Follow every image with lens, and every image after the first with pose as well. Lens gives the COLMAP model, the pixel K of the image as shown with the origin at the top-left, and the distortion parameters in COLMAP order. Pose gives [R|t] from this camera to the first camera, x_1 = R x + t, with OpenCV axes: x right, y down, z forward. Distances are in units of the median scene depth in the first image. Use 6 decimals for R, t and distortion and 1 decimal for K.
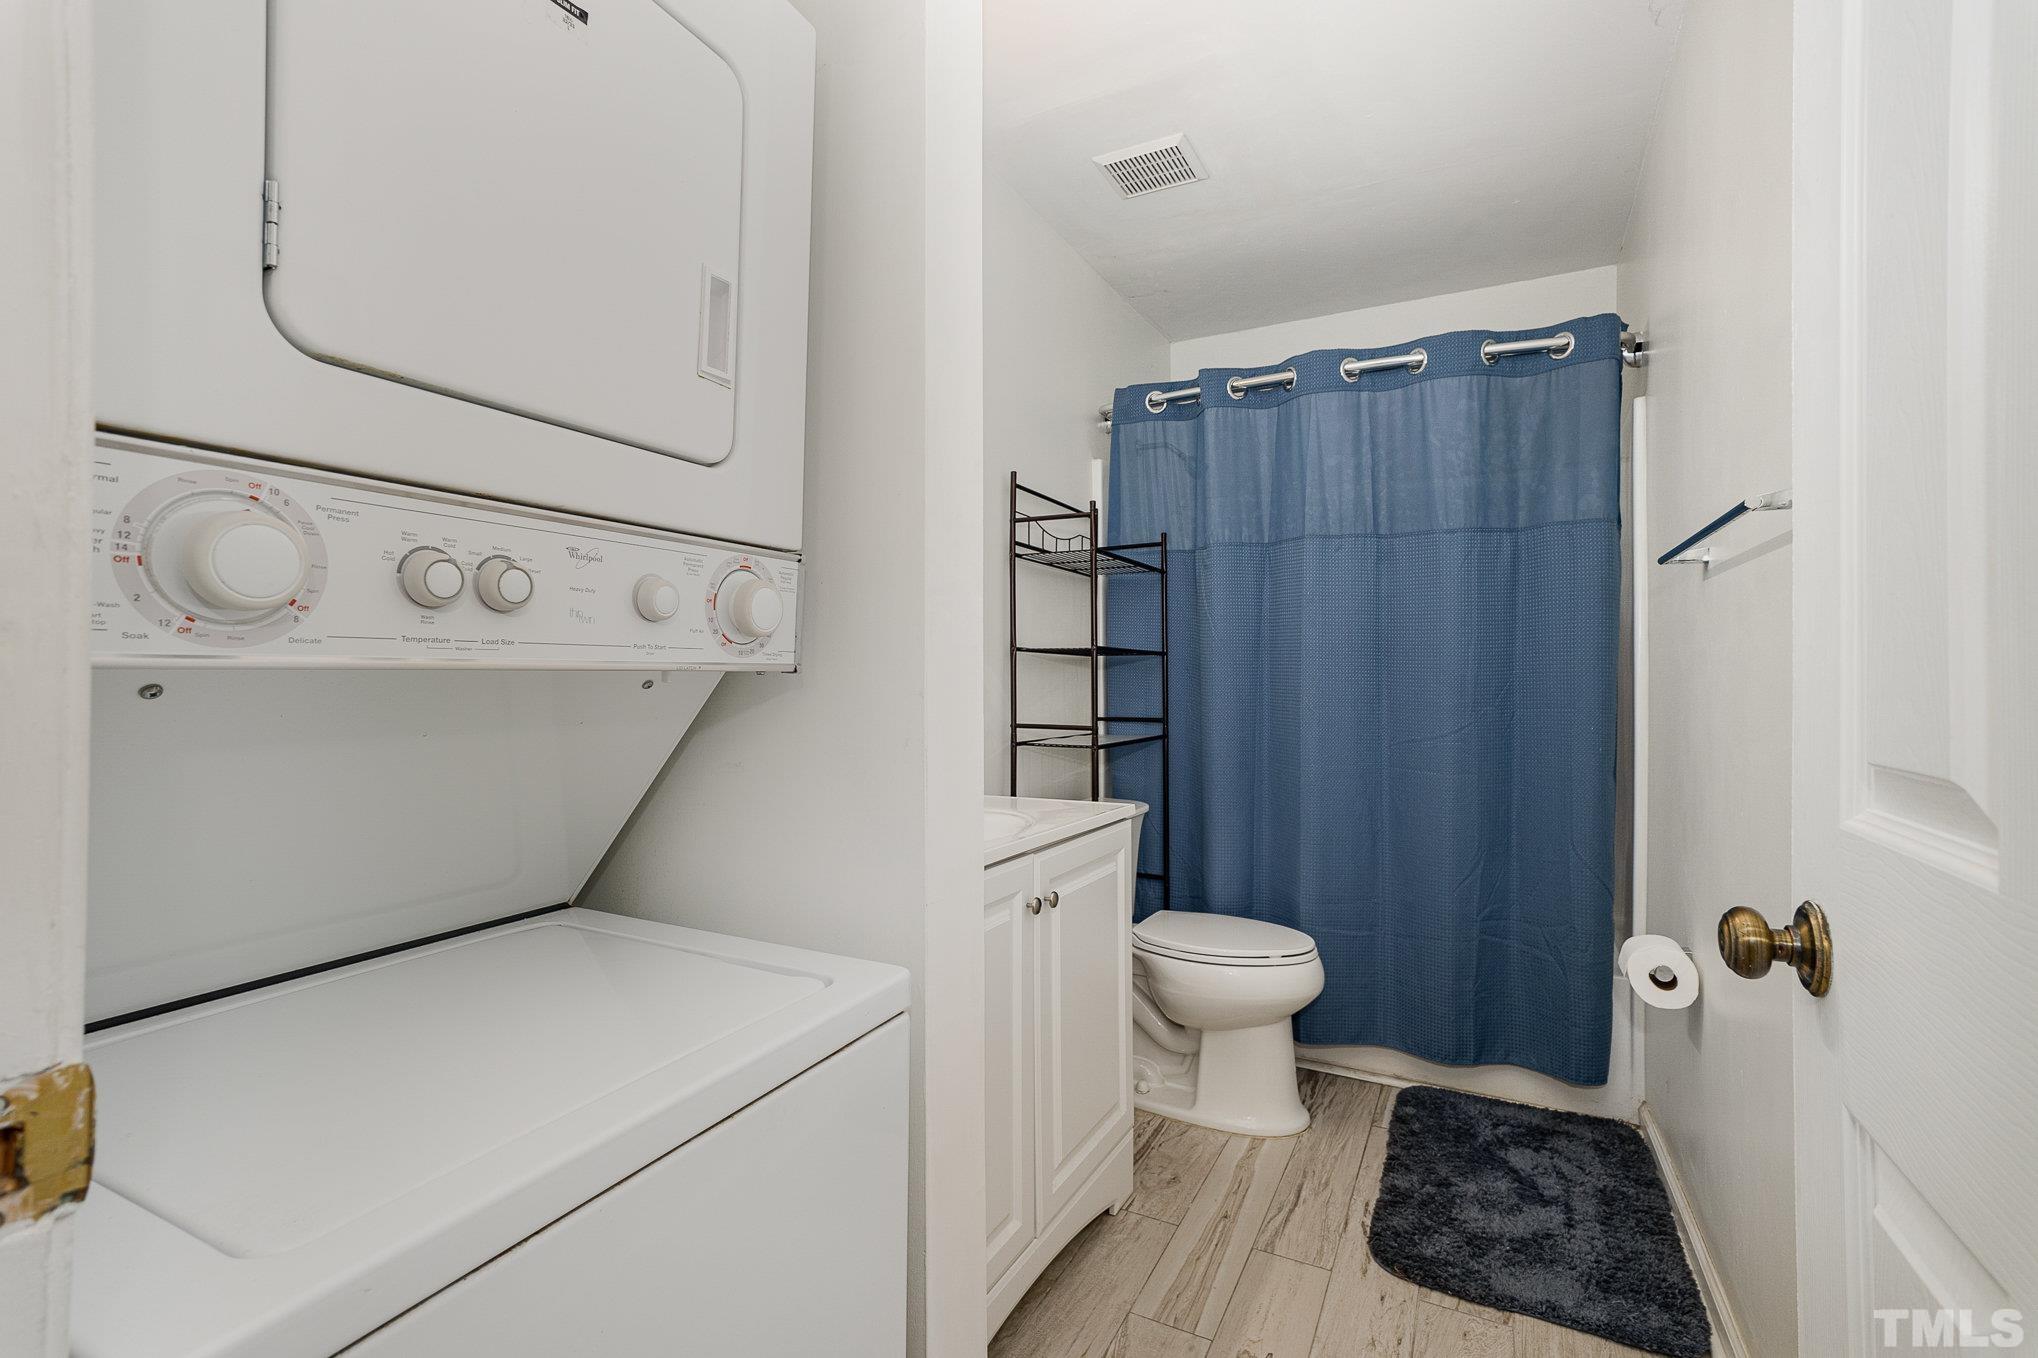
lens RADIAL K [[920.7, 0, 1016.4], [0, 920.7, 674.6], [0, 0, 1]] dist [0.001036, 0.003615]
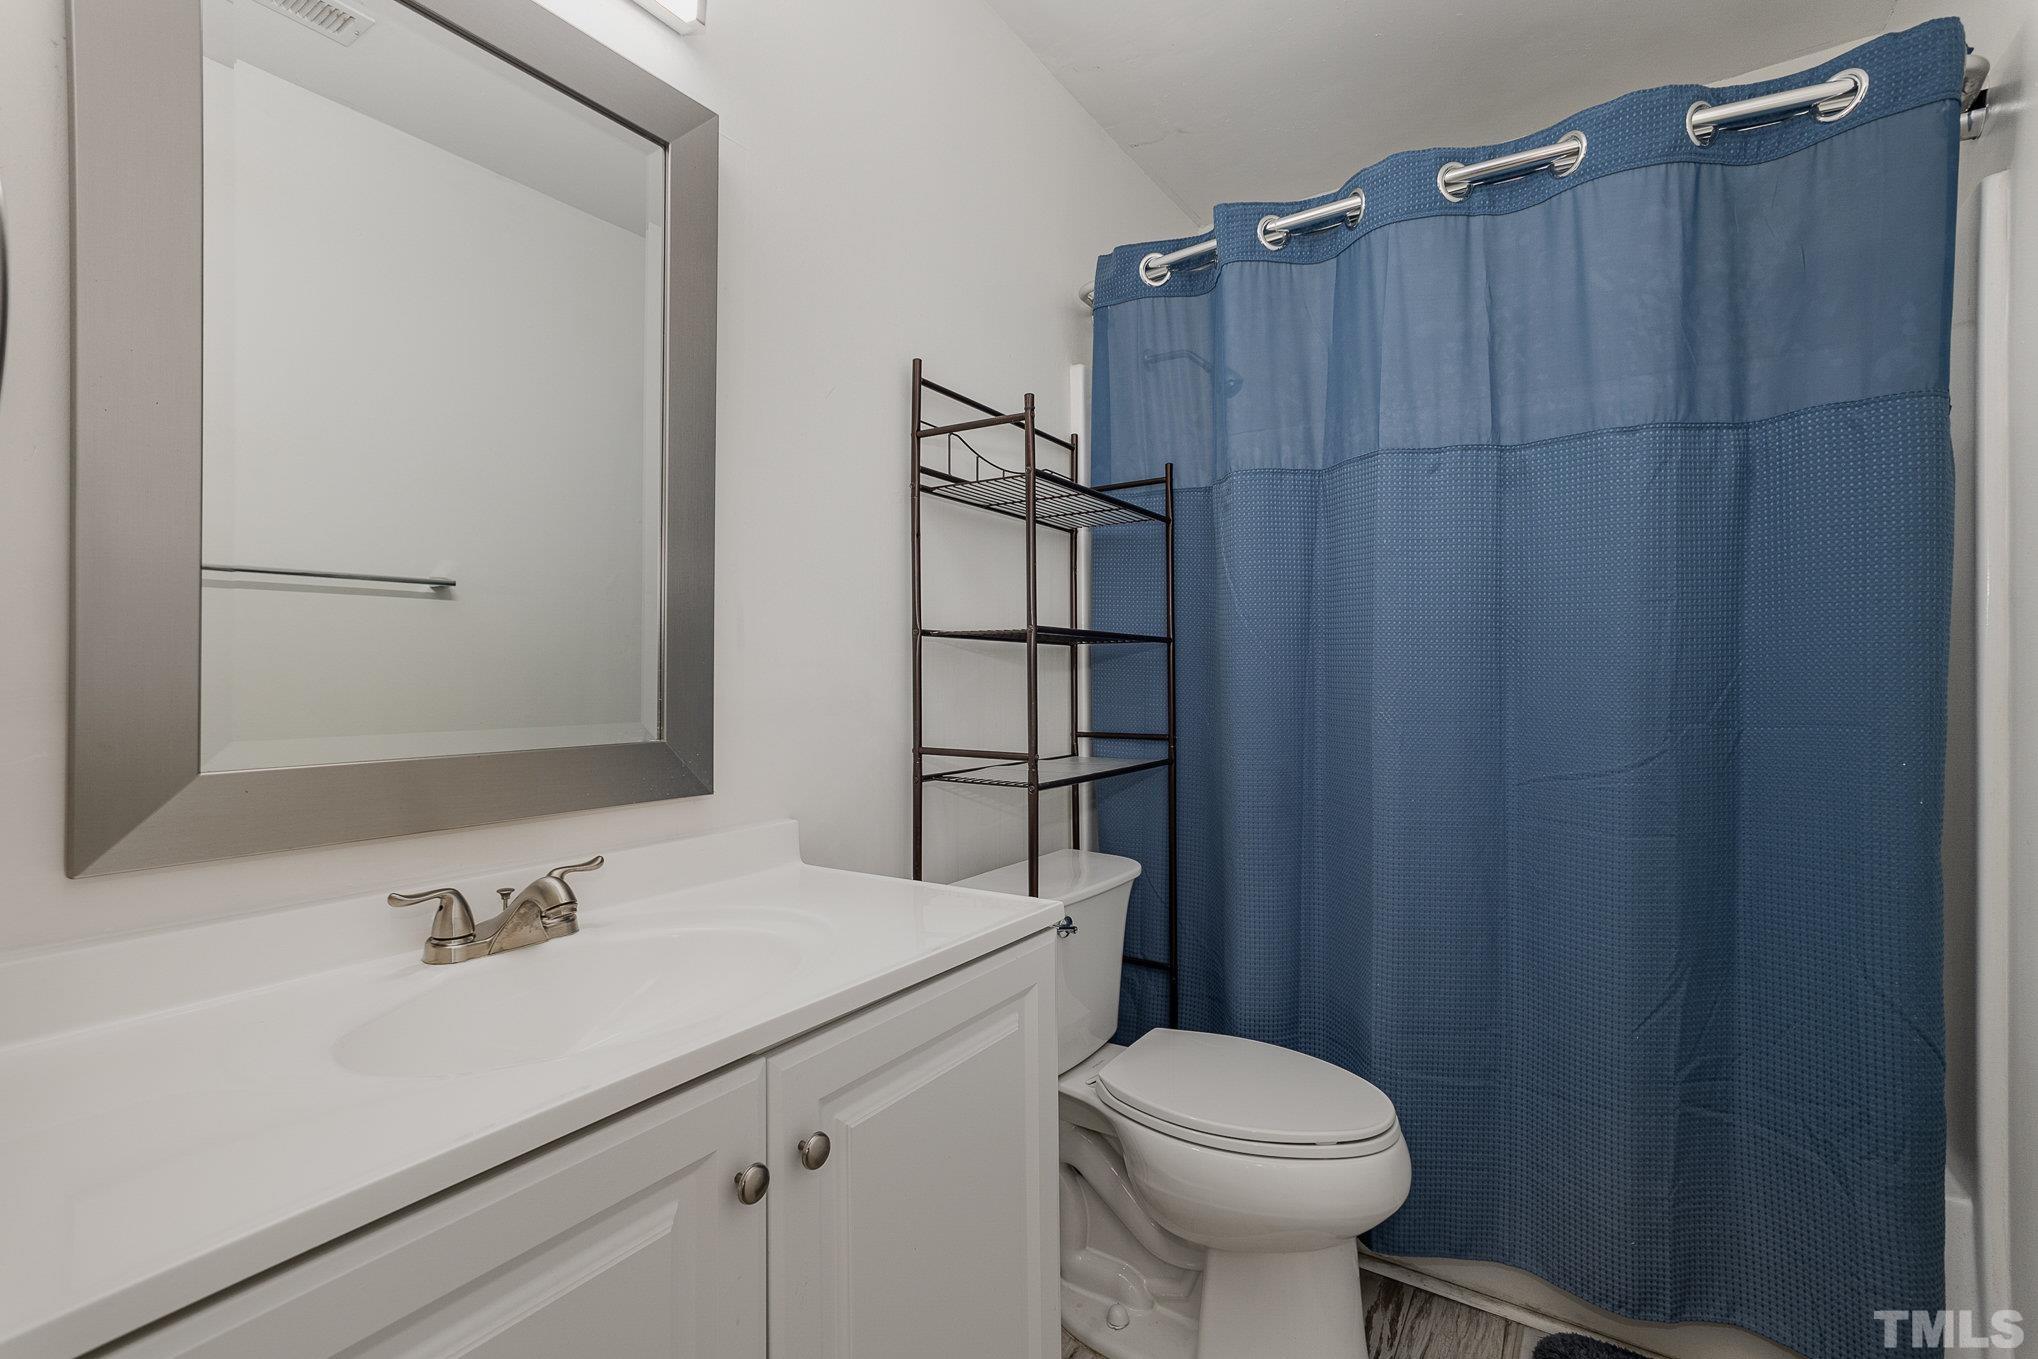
lens RADIAL K [[920.7, 0, 1013.2], [0, 920.7, 676.8], [0, 0, 1]] dist [0.001036, 0.003615]
pose [[0.996322, -0.003207, -0.085624, 0.117512], [0.003787, 0.999971, 0.006614, -0.000680], [0.085600, -0.006914, 0.996306, 0.349676]]
